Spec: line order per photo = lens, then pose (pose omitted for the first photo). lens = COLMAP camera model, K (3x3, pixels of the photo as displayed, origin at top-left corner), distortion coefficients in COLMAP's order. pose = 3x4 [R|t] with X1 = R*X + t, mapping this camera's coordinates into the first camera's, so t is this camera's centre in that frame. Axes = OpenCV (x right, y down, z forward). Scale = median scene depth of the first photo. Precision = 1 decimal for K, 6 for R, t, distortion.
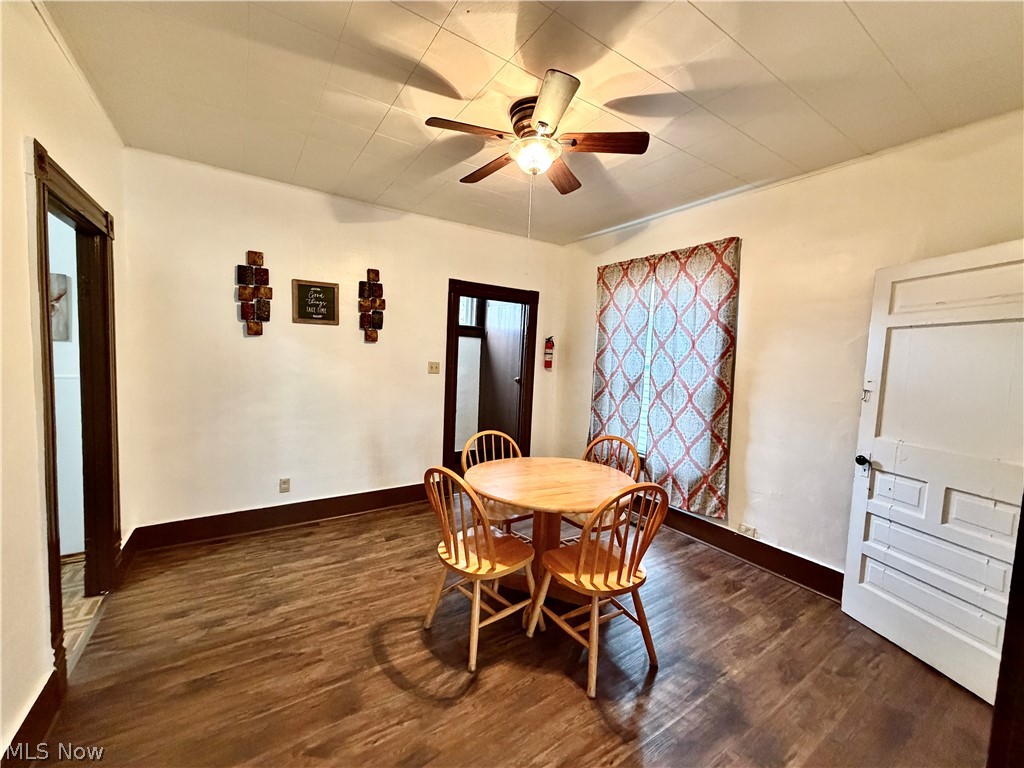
lens RADIAL K [[406.9, 0, 512.0], [0, 406.9, 384.0], [0, 0, 1]] dist [-0.002853, 0.000207]
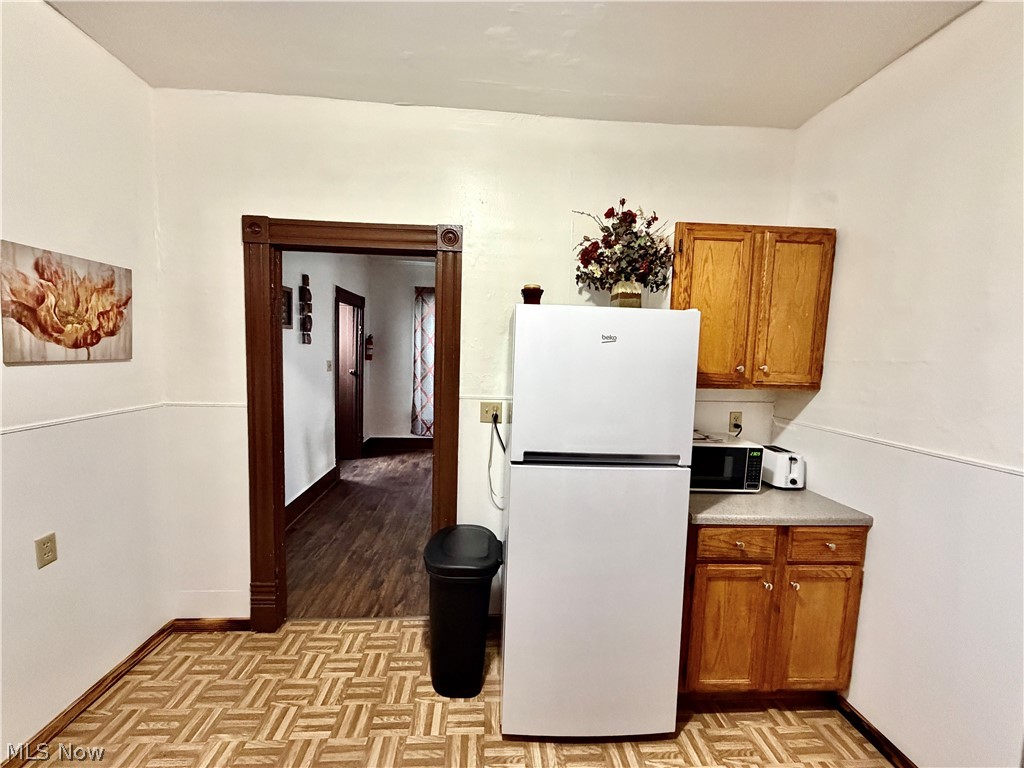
lens RADIAL K [[406.9, 0, 512.0], [0, 406.9, 384.0], [0, 0, 1]] dist [-0.002853, 0.000207]
pose [[0.494956, -0.096599, 0.863532, -1.123326], [0.050905, 0.995318, 0.082164, -0.070848], [-0.867426, 0.003290, 0.497556, 0.032970]]
